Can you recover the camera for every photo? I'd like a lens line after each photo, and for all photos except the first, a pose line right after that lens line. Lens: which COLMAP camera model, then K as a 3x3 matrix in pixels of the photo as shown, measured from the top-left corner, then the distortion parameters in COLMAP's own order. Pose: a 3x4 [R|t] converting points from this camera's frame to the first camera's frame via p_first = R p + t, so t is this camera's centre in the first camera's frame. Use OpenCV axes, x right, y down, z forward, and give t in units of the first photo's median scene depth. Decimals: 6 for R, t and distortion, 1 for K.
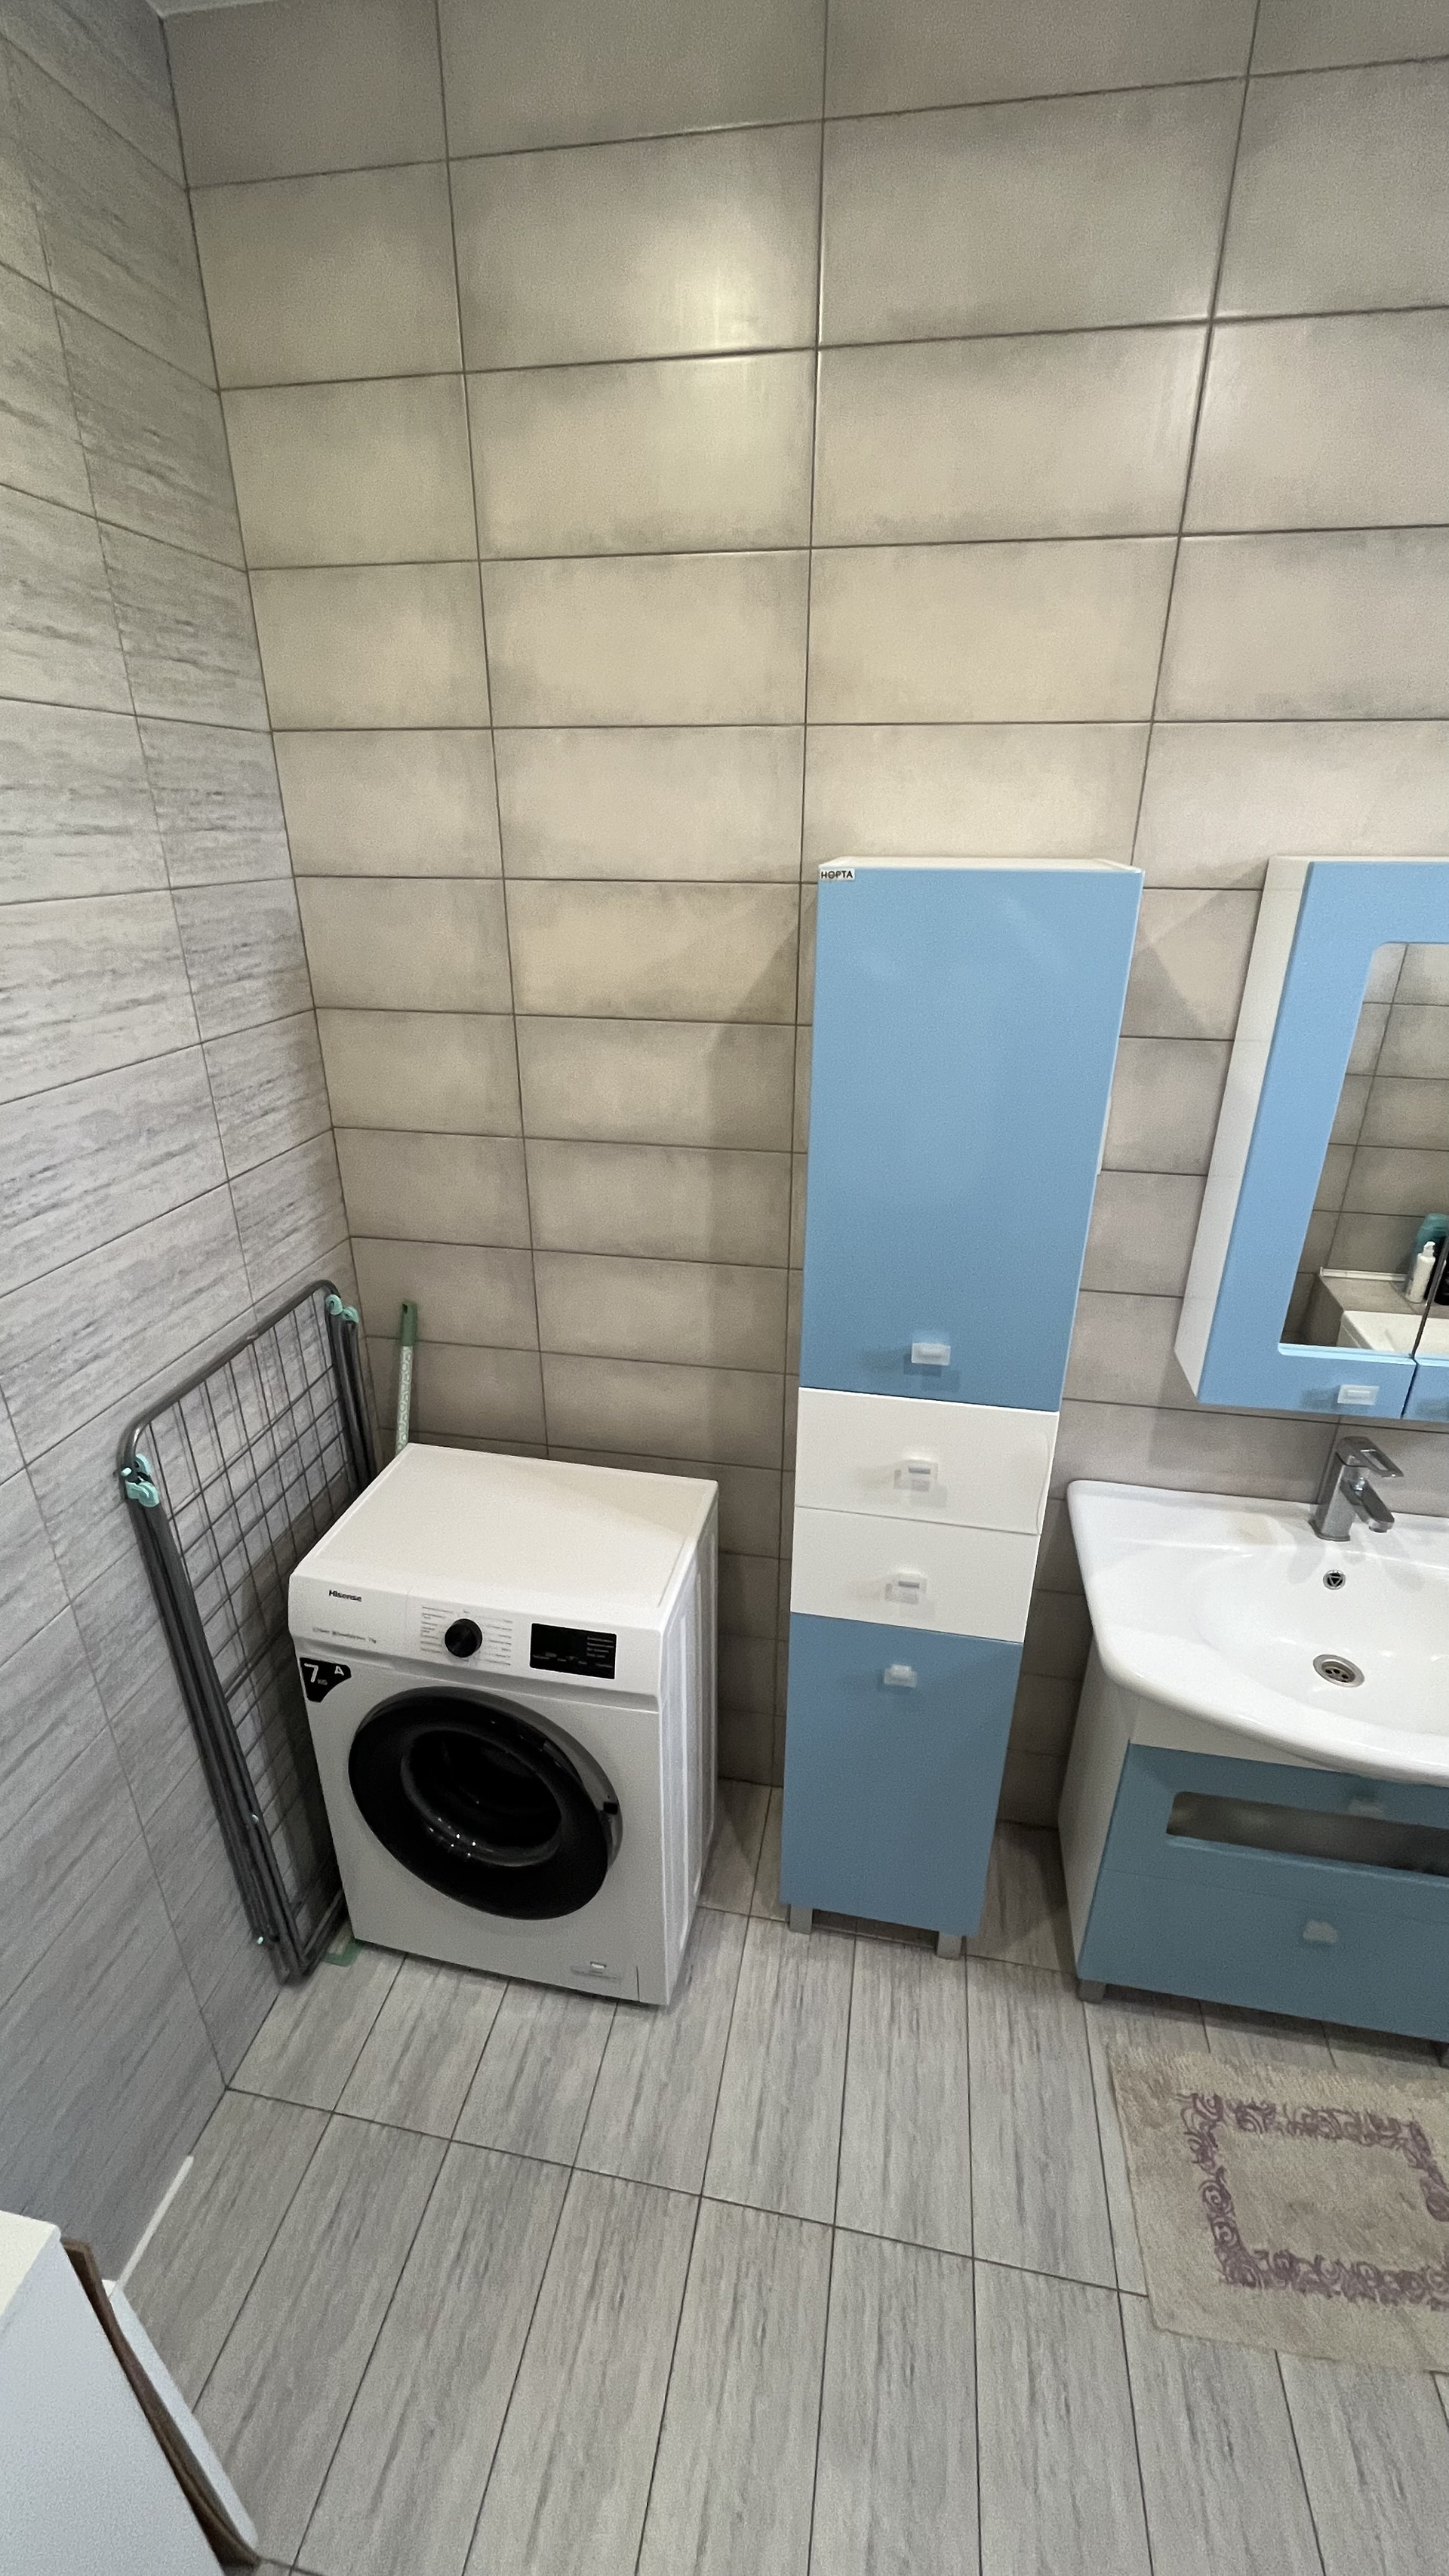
lens RADIAL K [[1043.2, 0, 729.2], [0, 1043.2, 1283.8], [0, 0, 1]] dist [-0.002516, -0.000181]
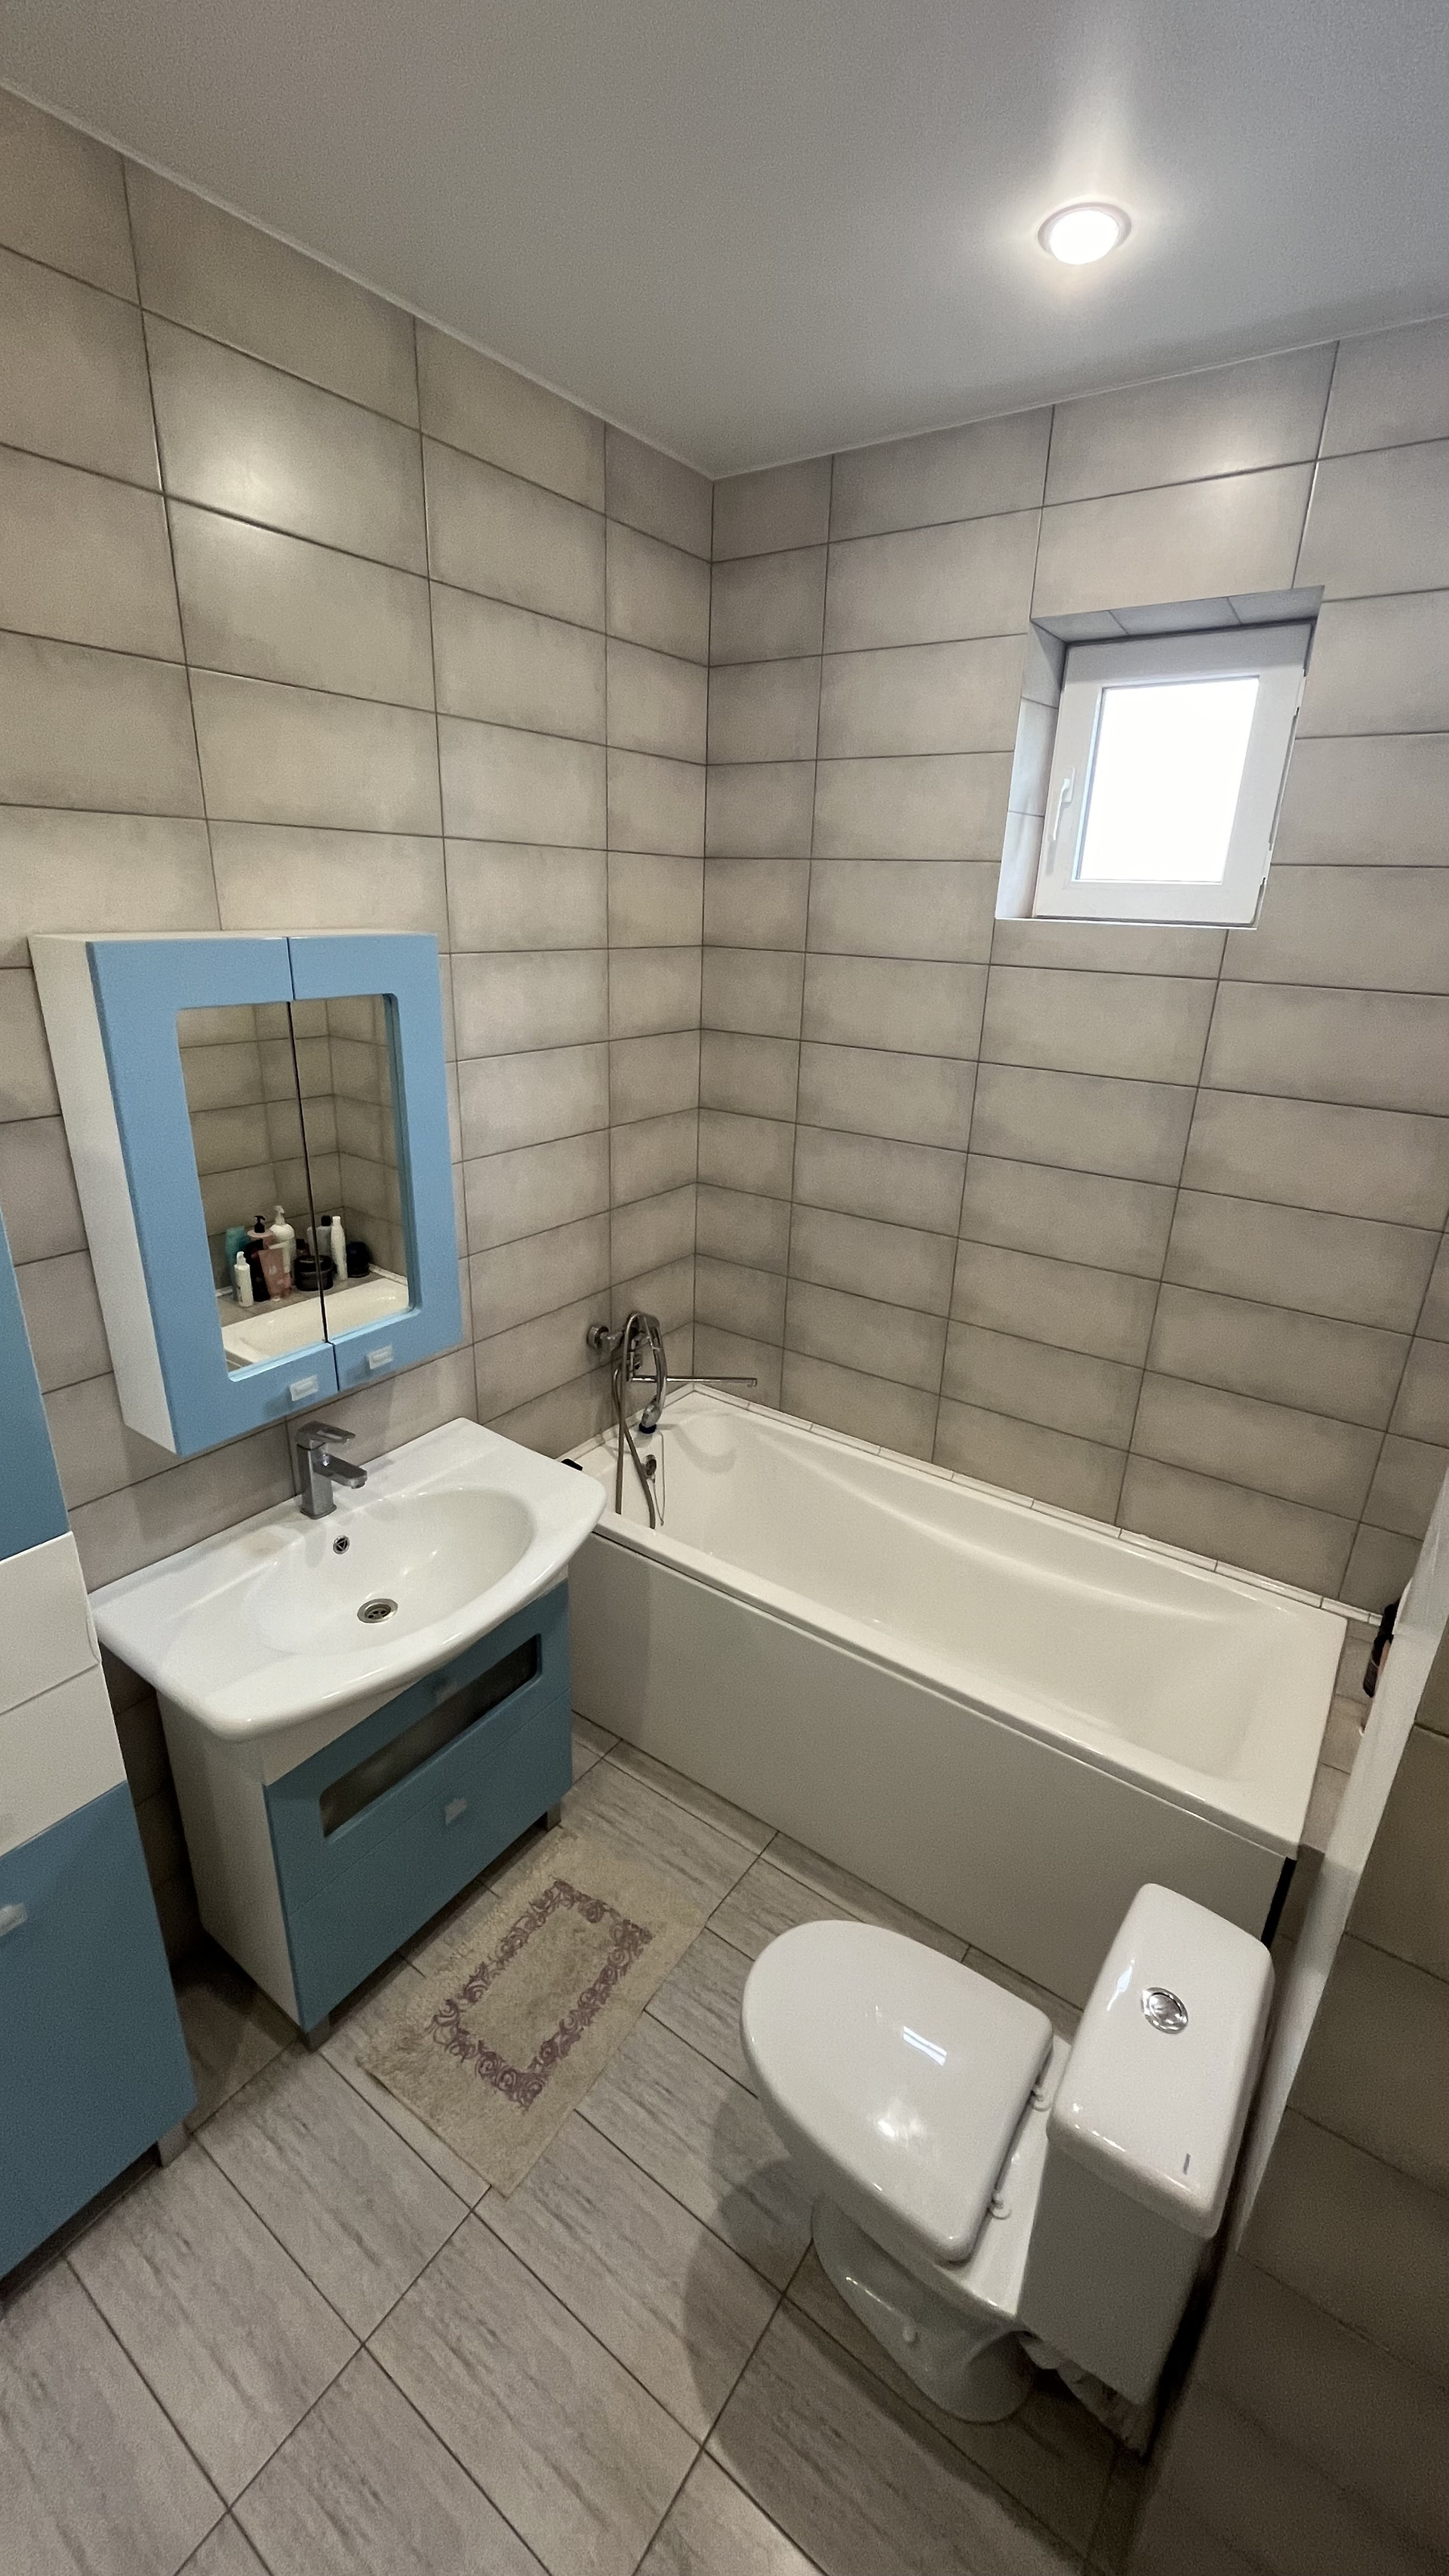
lens RADIAL K [[1043.2, 0, 726.5], [0, 1043.2, 1284.5], [0, 0, 1]] dist [-0.002516, -0.000181]
pose [[0.426434, -0.311357, 0.849241, -0.130209], [0.343190, 0.924377, 0.166576, -0.028114], [-0.836884, 0.220417, 0.501040, 0.003897]]
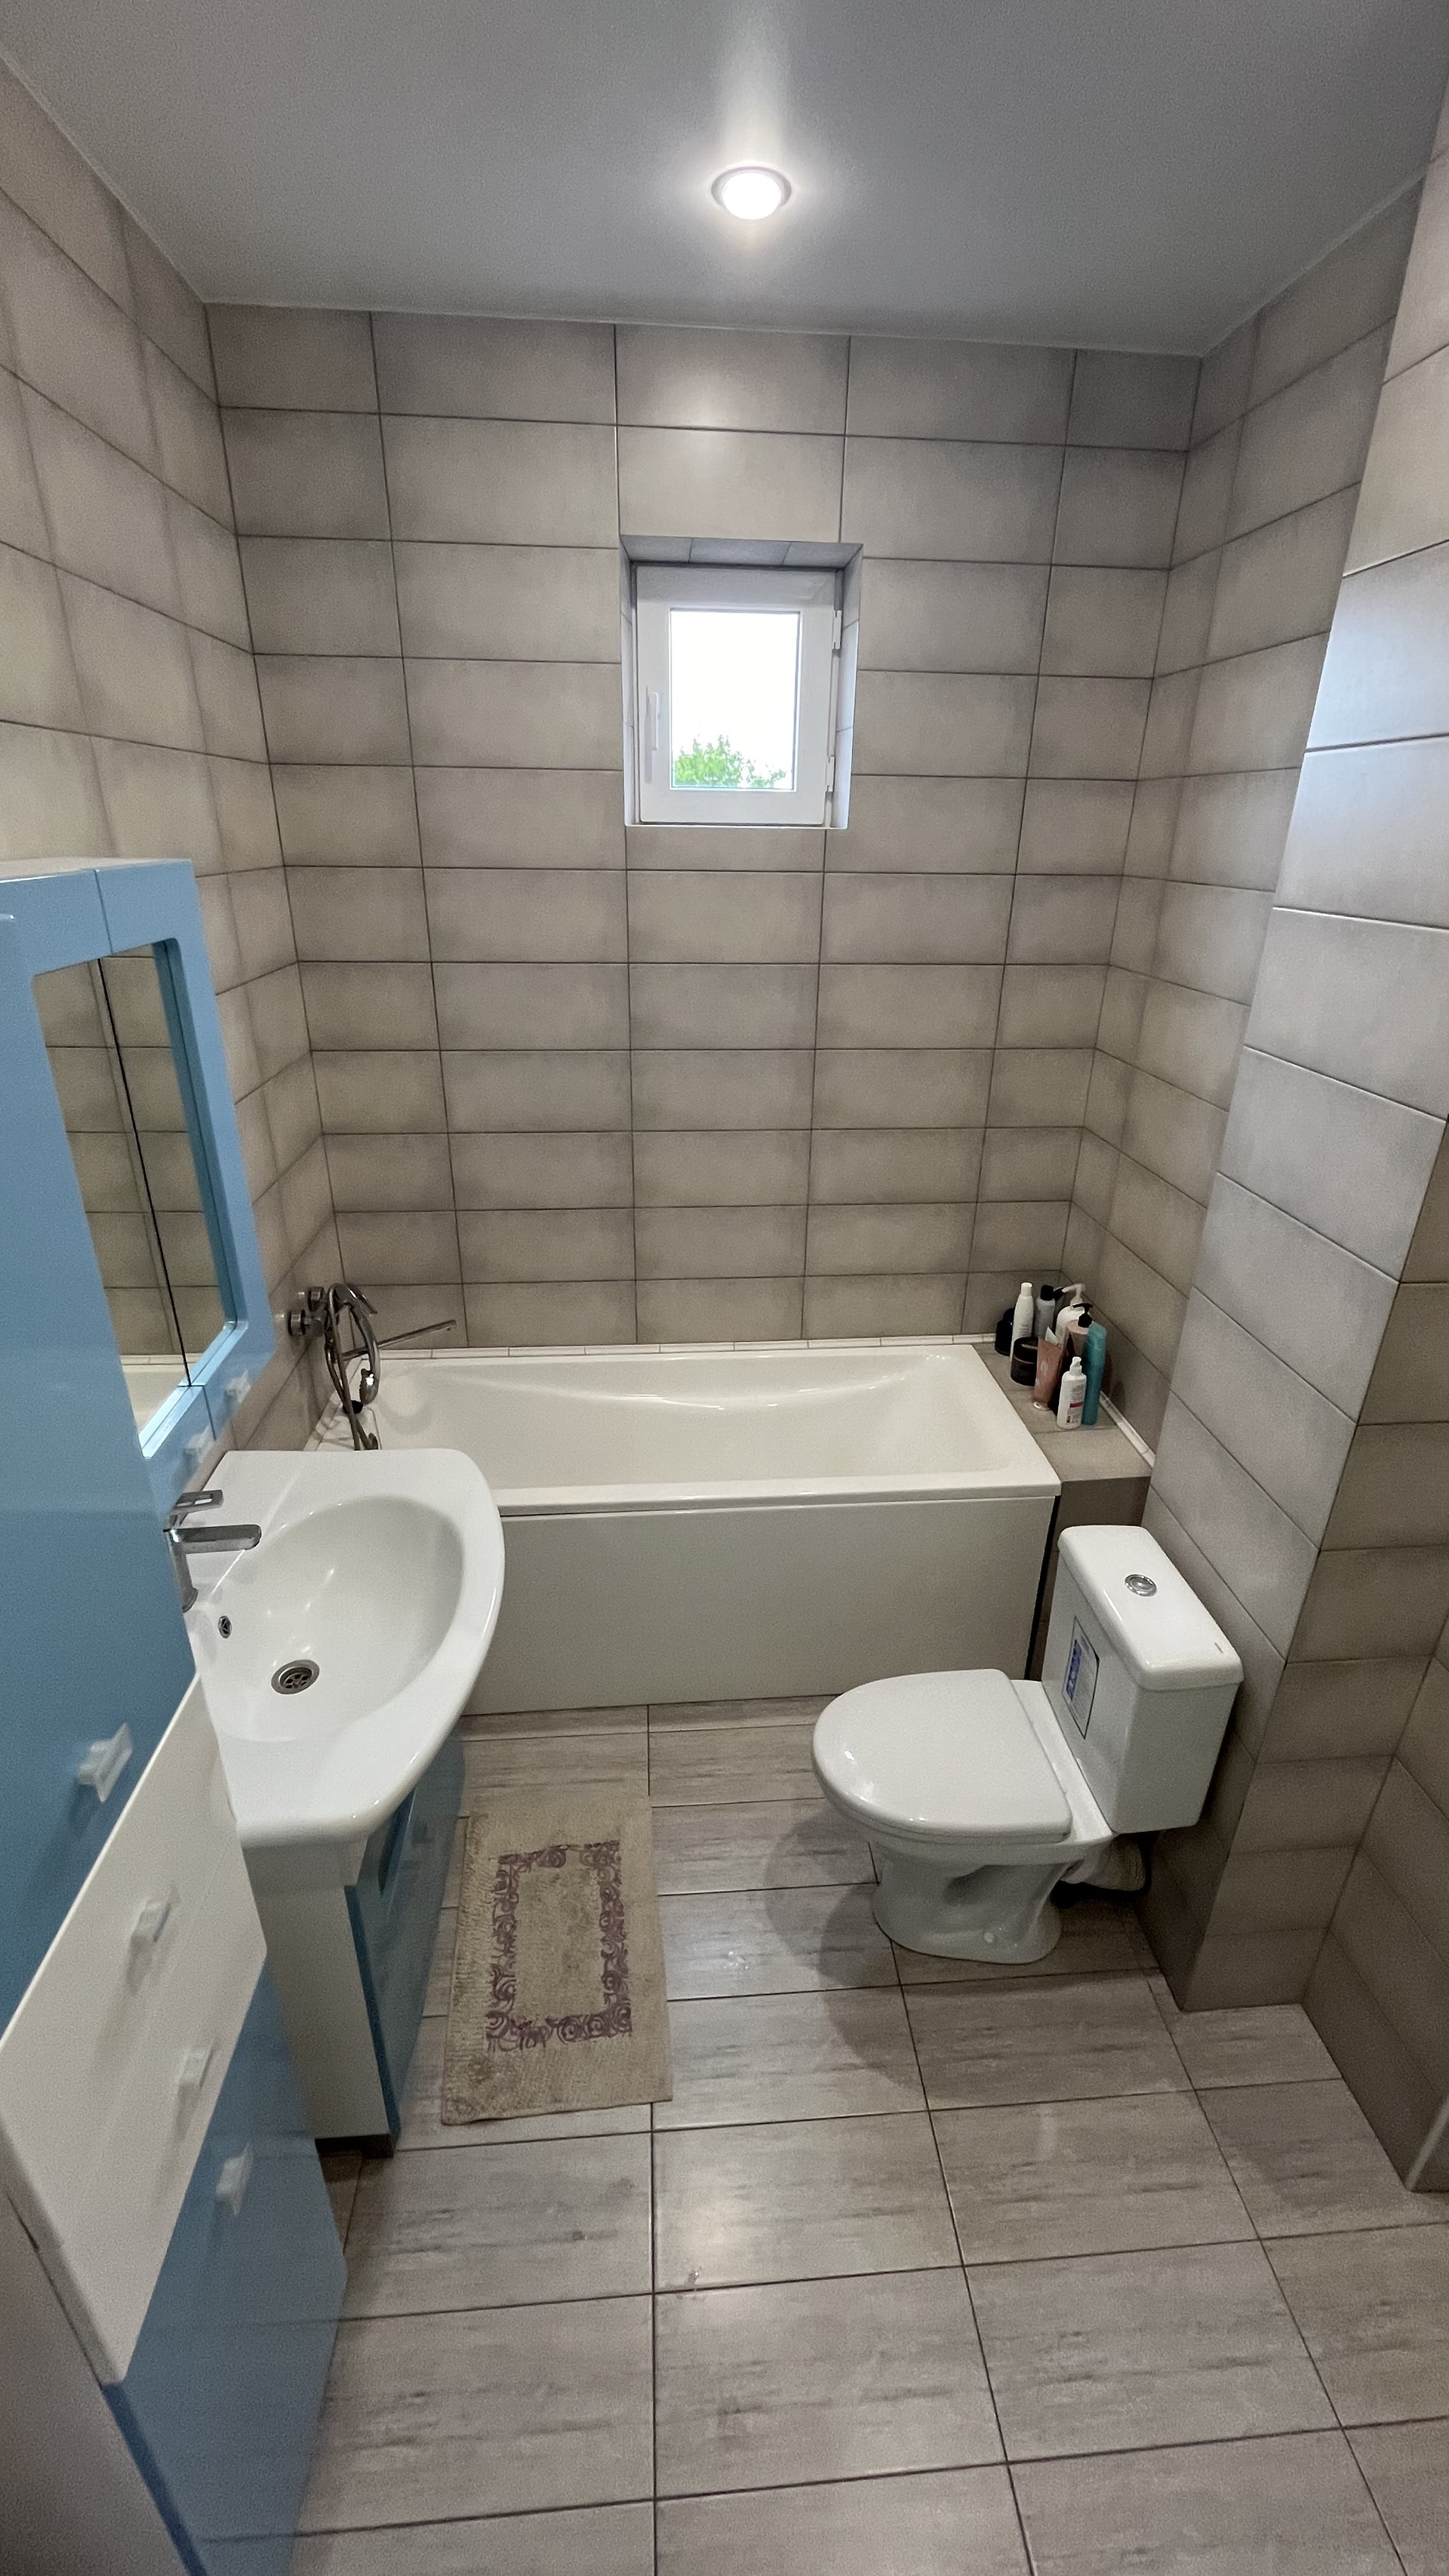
lens RADIAL K [[1043.2, 0, 726.6], [0, 1043.2, 1284.1], [0, 0, 1]] dist [-0.002516, -0.000181]
pose [[-0.251809, -0.400877, 0.880846, -0.249345], [0.379850, 0.796196, 0.470941, -0.242593], [-0.890116, 0.453177, -0.048217, 0.516273]]
